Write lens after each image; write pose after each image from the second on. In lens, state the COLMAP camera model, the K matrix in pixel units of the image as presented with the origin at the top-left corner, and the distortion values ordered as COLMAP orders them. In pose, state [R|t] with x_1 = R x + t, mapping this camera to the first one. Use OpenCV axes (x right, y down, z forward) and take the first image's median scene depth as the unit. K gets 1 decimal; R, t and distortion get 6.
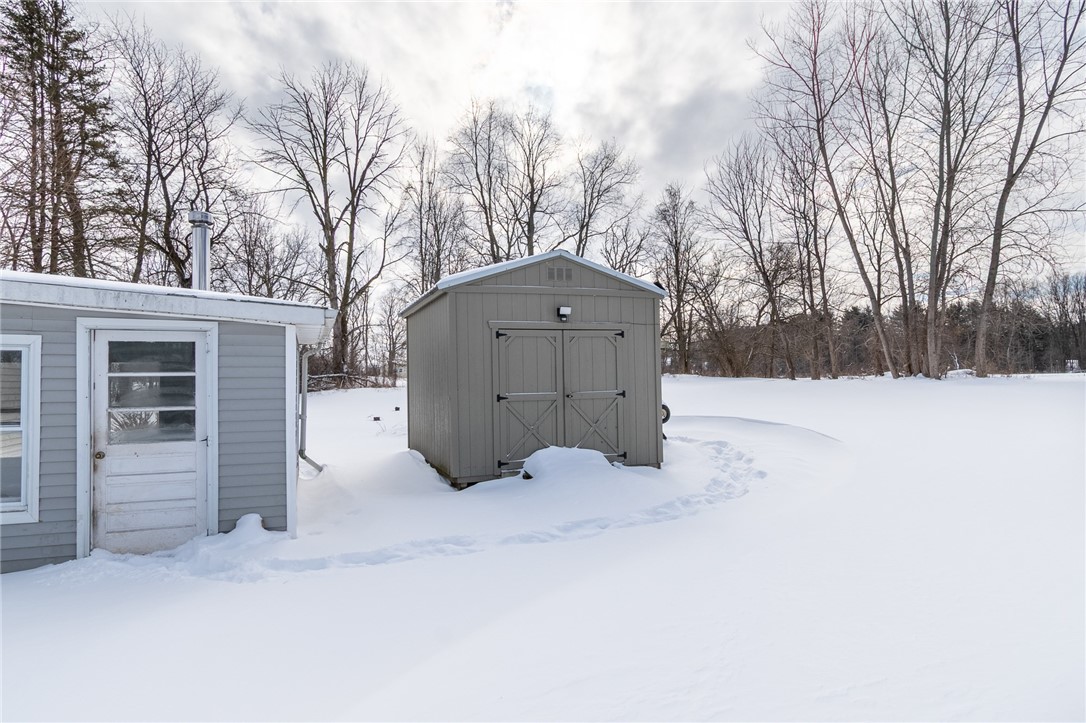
lens RADIAL K [[616.6, 0, 543.0], [0, 616.6, 361.5], [0, 0, 1]] dist [-0.000638, 0.000193]
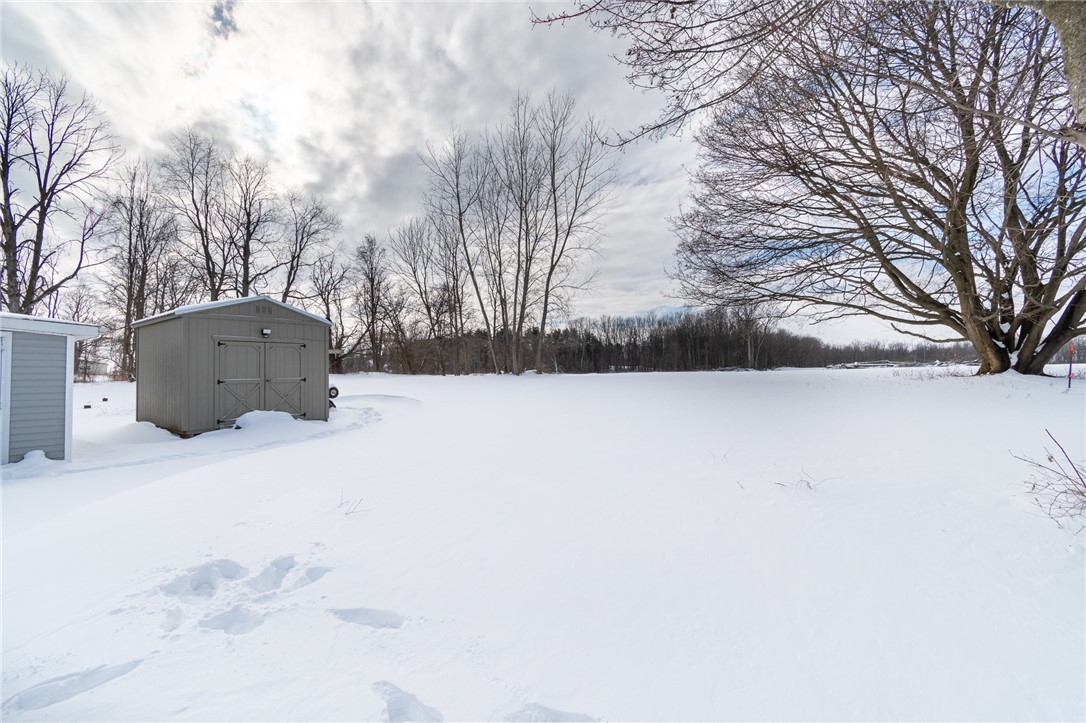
lens RADIAL K [[466.9, 0, 543.0], [0, 466.9, 361.5], [0, 0, 1]] dist [0.000932, -0.000604]
pose [[0.853269, 0.017940, 0.521162, 0.003589], [-0.015765, 0.999839, -0.008607, 0.000213], [-0.521232, -0.000872, 0.853415, -0.113546]]
